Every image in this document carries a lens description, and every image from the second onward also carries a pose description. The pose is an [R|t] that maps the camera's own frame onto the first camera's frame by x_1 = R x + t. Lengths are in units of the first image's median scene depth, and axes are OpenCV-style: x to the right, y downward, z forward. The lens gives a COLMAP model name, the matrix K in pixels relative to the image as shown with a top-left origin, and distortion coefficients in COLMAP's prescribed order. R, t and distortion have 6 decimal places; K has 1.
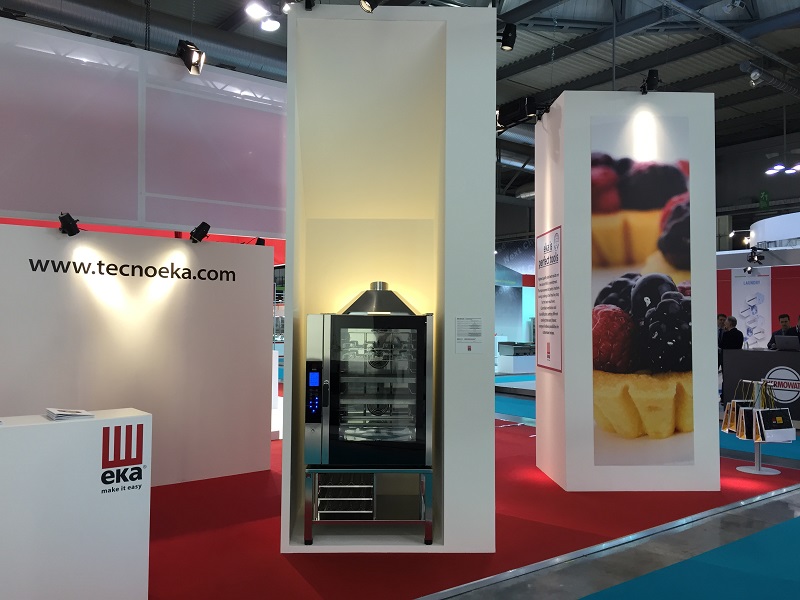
lens RADIAL K [[685.8, 0, 399.8], [0, 685.8, 300.1], [0, 0, 1]] dist [0.019653, 0.004155]
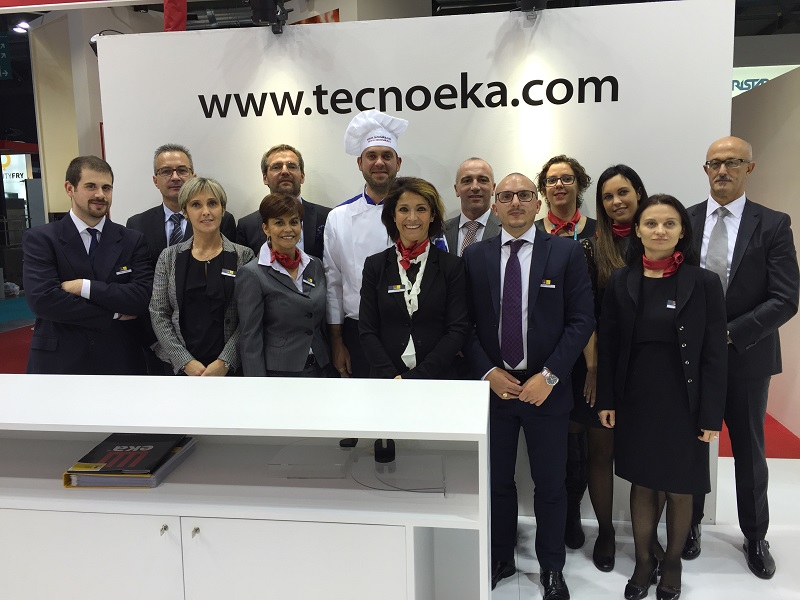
lens RADIAL K [[685.8, 0, 399.7], [0, 685.8, 300.7], [0, 0, 1]] dist [0.019653, 0.004155]
pose [[0.686933, 0.071619, -0.723183, -0.028881], [0.045612, 0.988921, 0.141261, 0.027332], [0.725288, -0.130023, 0.676056, 0.668426]]
